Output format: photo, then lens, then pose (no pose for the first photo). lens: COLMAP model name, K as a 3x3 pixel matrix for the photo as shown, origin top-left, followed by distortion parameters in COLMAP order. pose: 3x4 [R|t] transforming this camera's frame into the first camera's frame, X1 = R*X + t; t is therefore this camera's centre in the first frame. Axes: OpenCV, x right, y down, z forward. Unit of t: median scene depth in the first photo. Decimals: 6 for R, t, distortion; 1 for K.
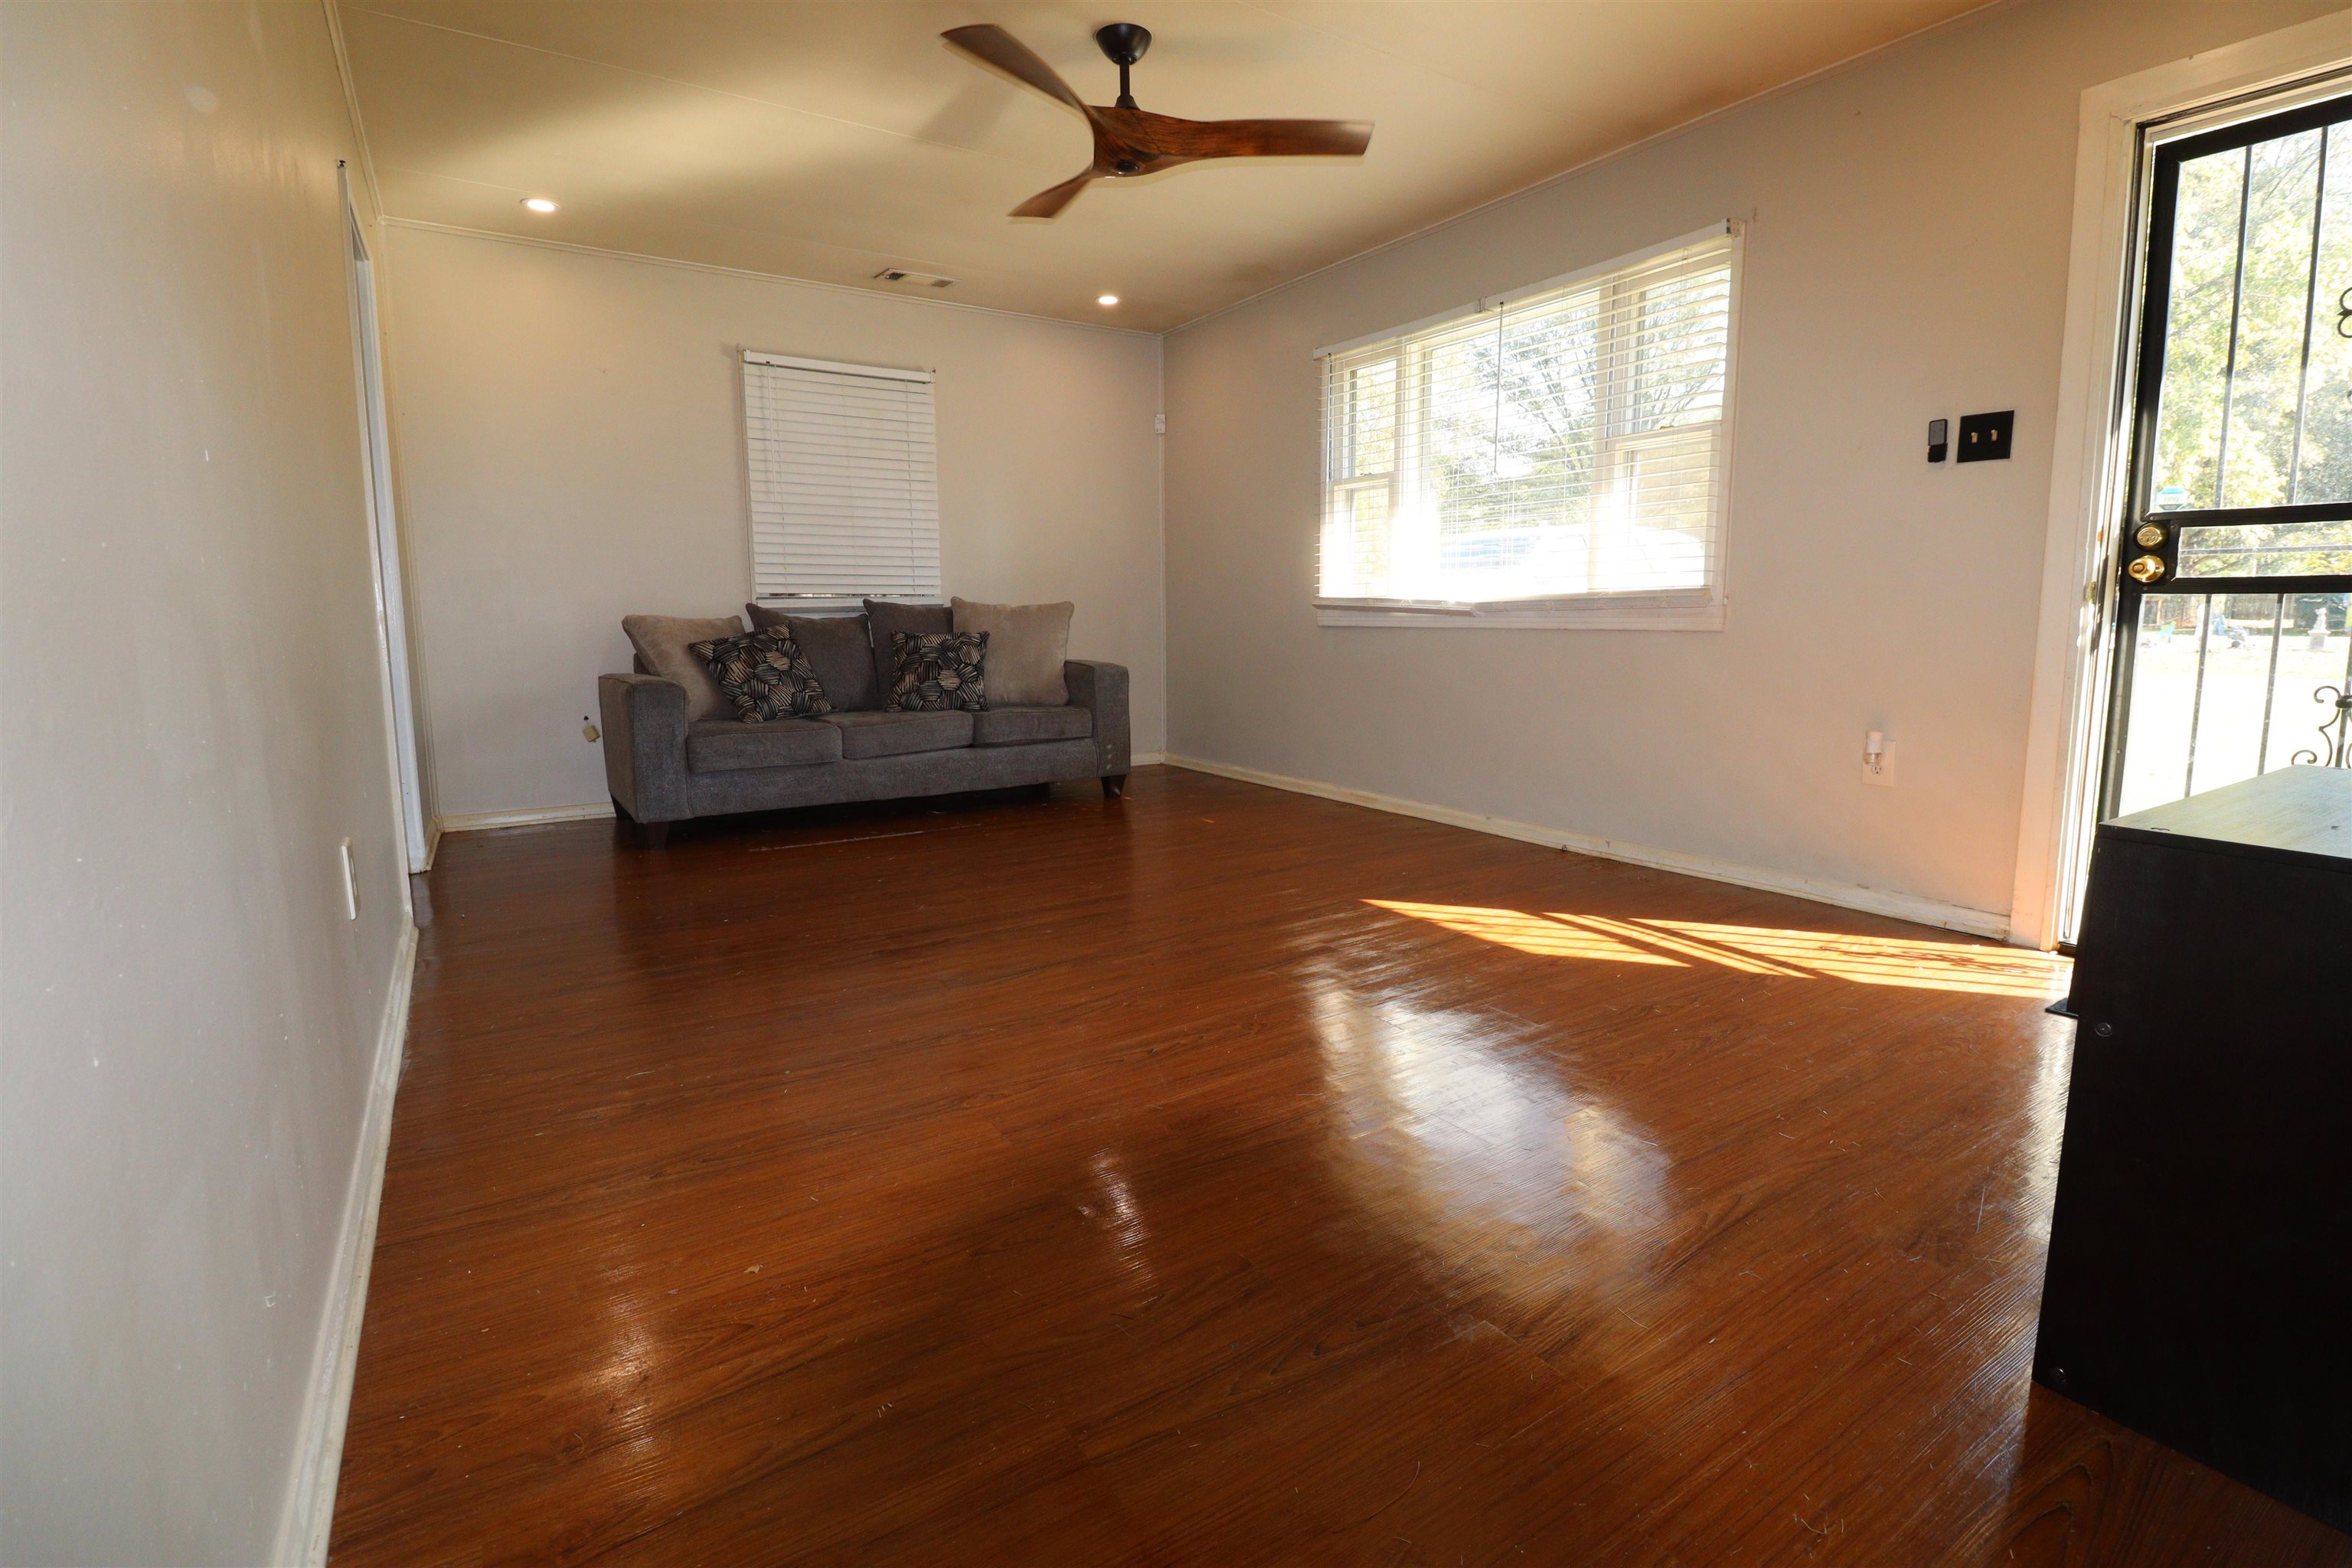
lens RADIAL K [[1099.7, 0, 1185.2], [0, 1099.7, 788.1], [0, 0, 1]] dist [-0.003879, -0.004191]
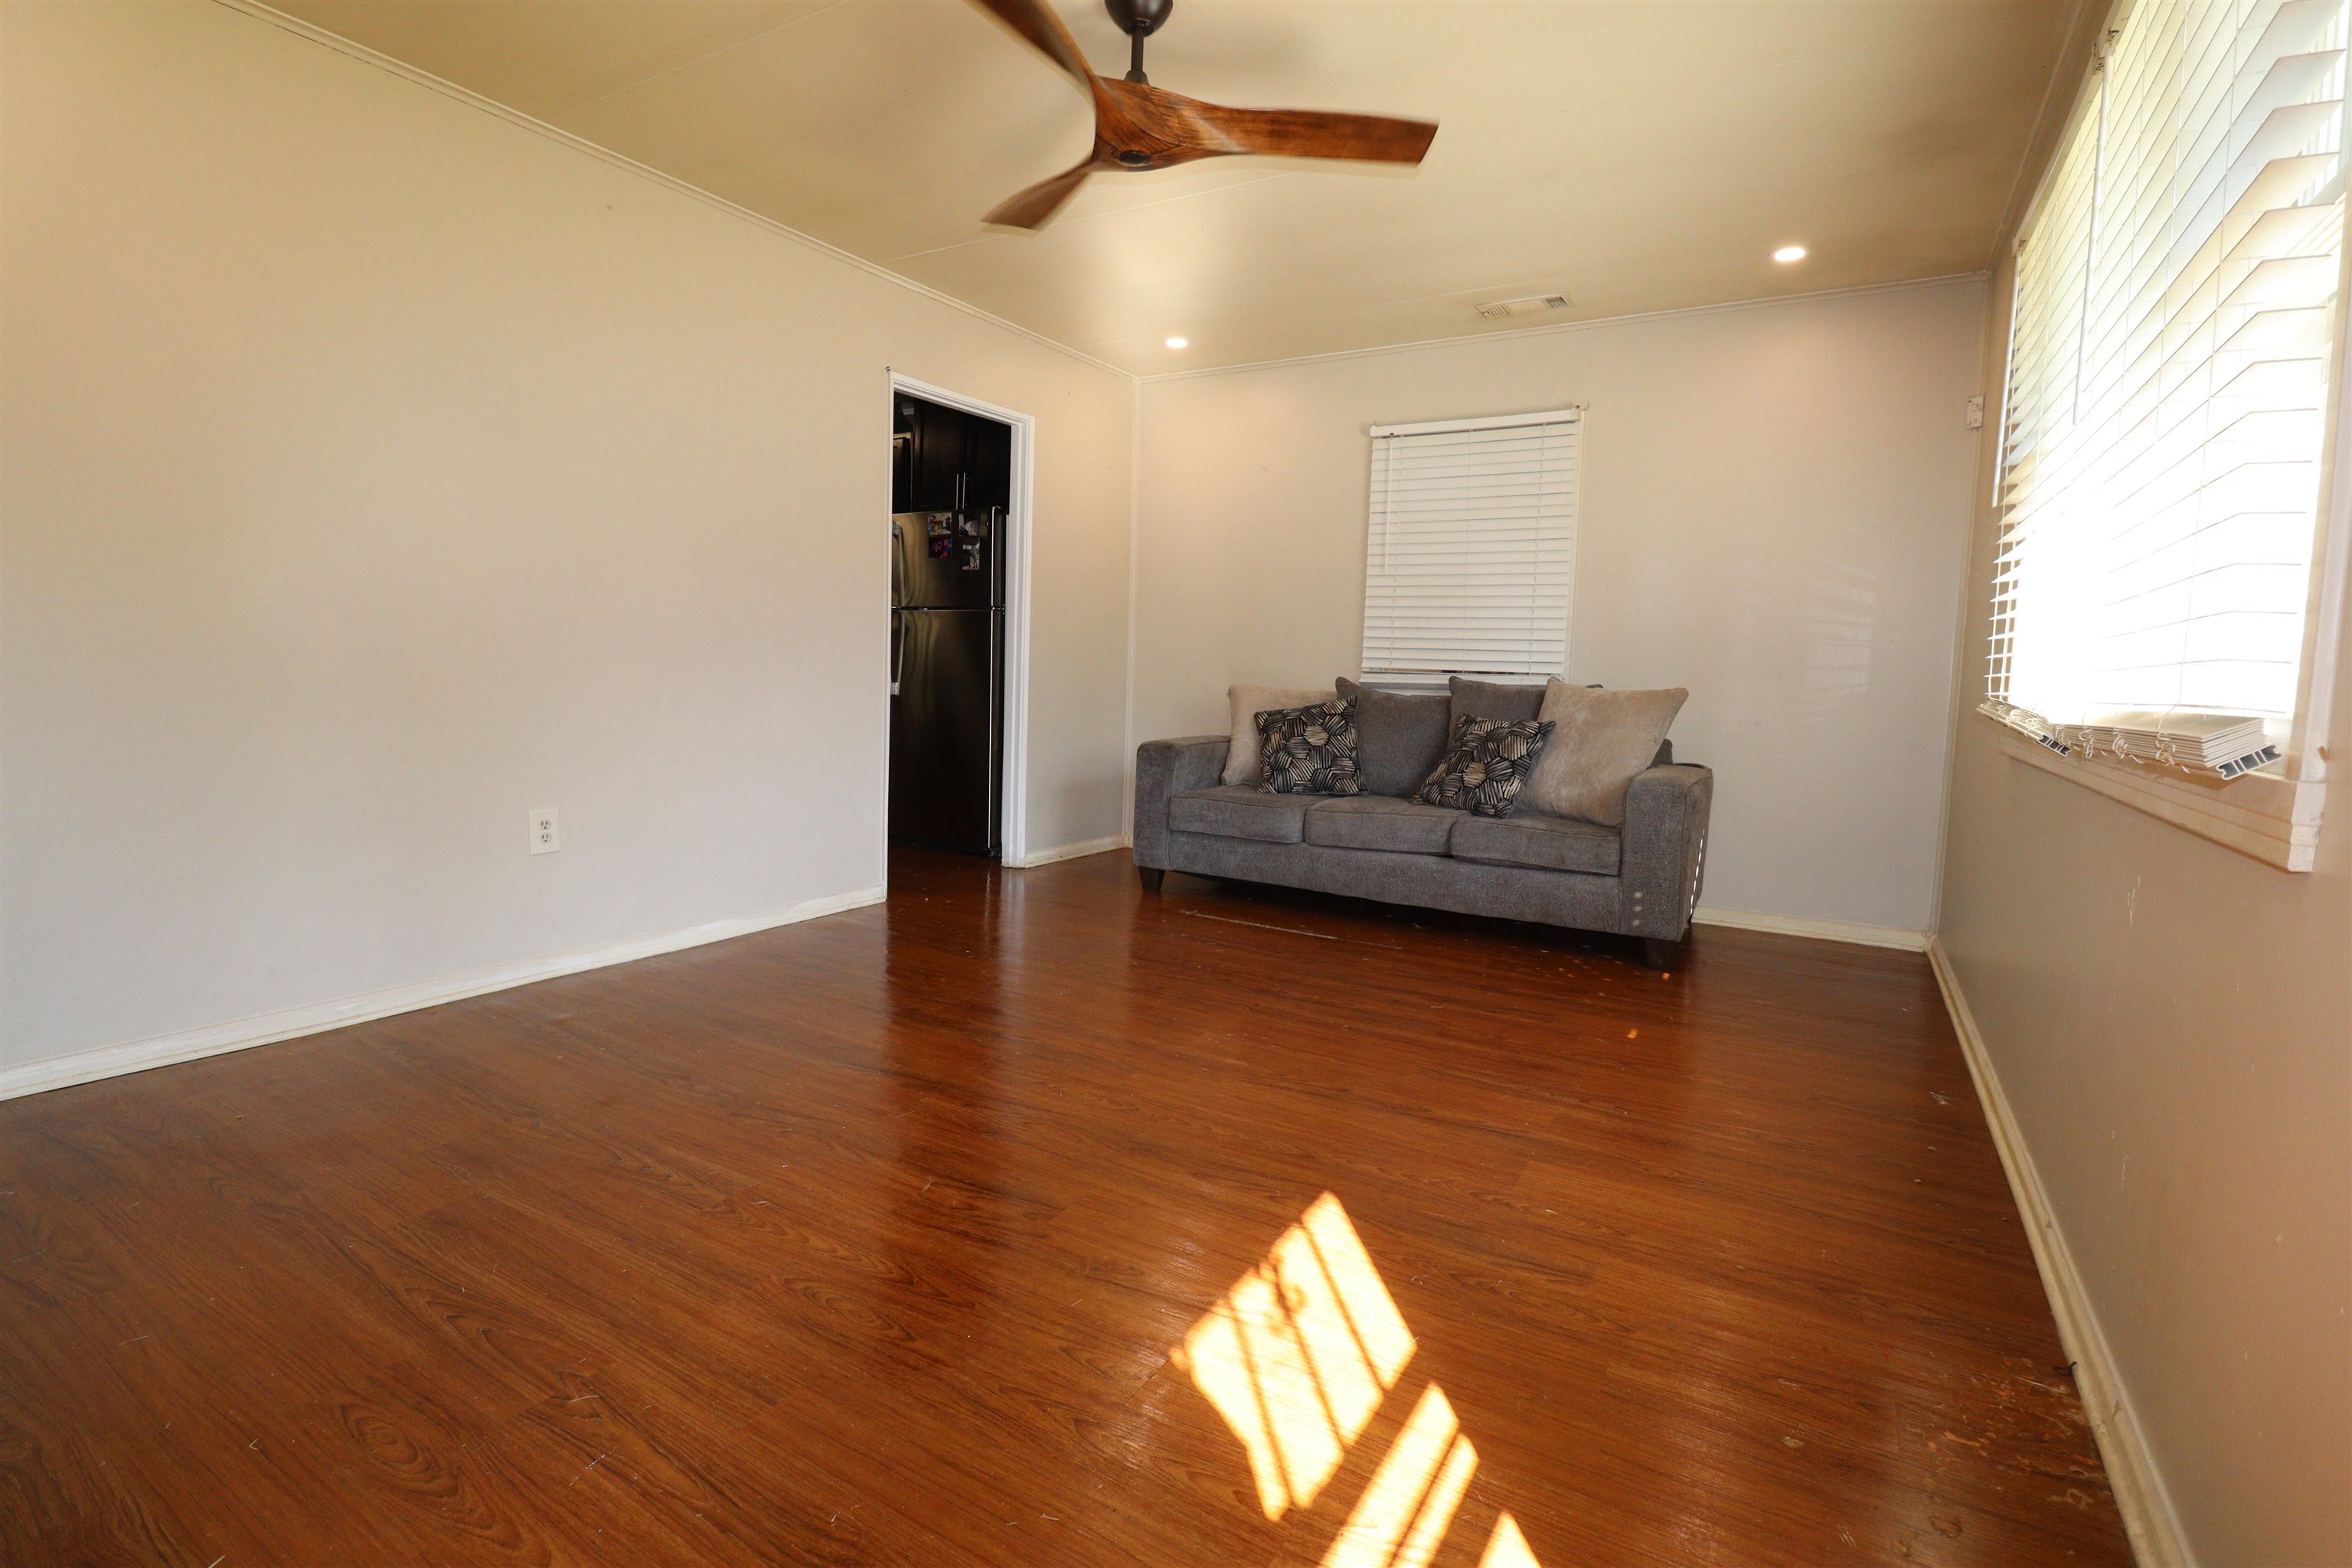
lens RADIAL K [[1099.7, 0, 1185.5], [0, 1099.7, 767.9], [0, 0, 1]] dist [-0.003879, -0.004191]
pose [[0.430935, 0.100455, -0.896774, 0.443702], [-0.175217, 0.984185, 0.026048, -0.088283], [0.885209, 0.145906, 0.441721, 0.446216]]
